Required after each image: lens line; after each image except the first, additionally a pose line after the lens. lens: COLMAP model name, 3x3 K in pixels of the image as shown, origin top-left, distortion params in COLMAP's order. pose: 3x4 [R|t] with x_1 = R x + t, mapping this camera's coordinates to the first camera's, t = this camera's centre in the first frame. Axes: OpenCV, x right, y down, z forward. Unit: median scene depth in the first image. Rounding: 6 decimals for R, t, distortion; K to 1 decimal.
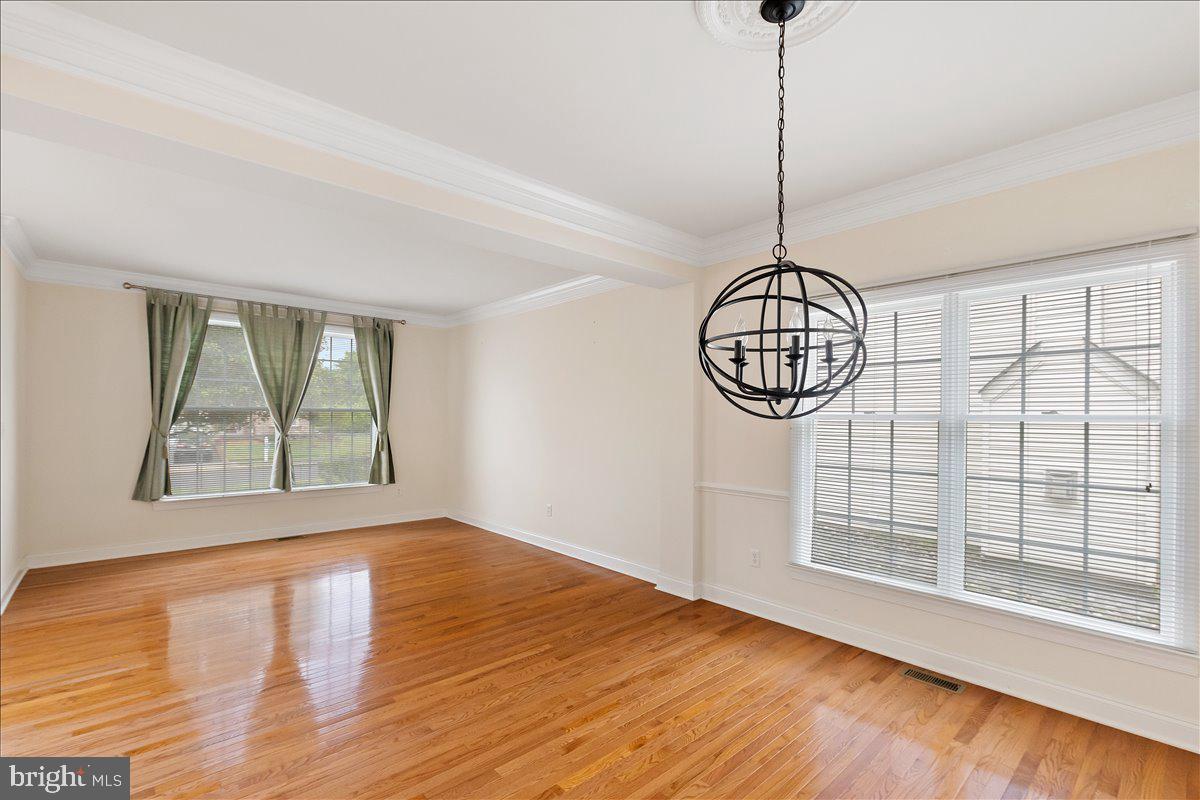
lens RADIAL K [[540.8, 0, 604.9], [0, 540.8, 407.3], [0, 0, 1]] dist [-0.002942, -0.000465]
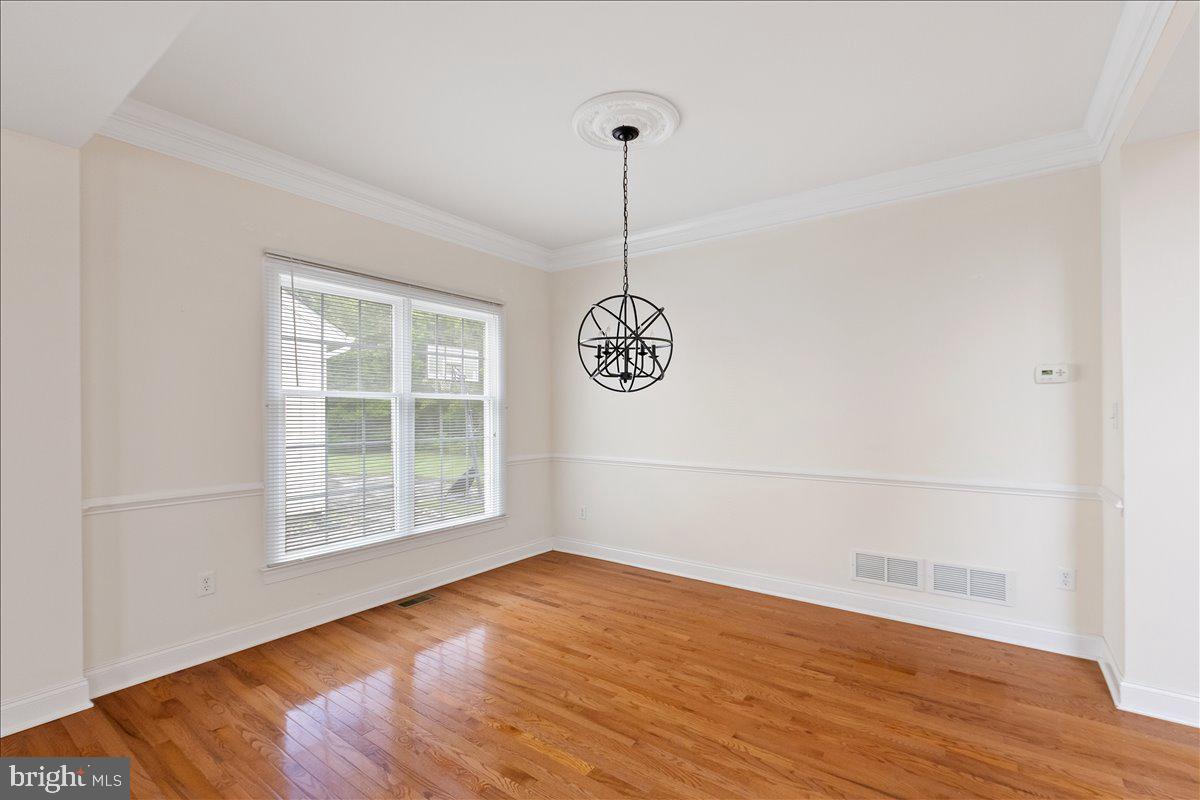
lens RADIAL K [[540.8, 0, 596.5], [0, 540.8, 405.6], [0, 0, 1]] dist [-0.002942, -0.000465]
pose [[-0.209471, 0.000827, 0.977814, -0.830762], [-0.019106, 0.999805, -0.004939, 0.048199], [-0.977628, -0.019716, -0.209415, 0.978186]]
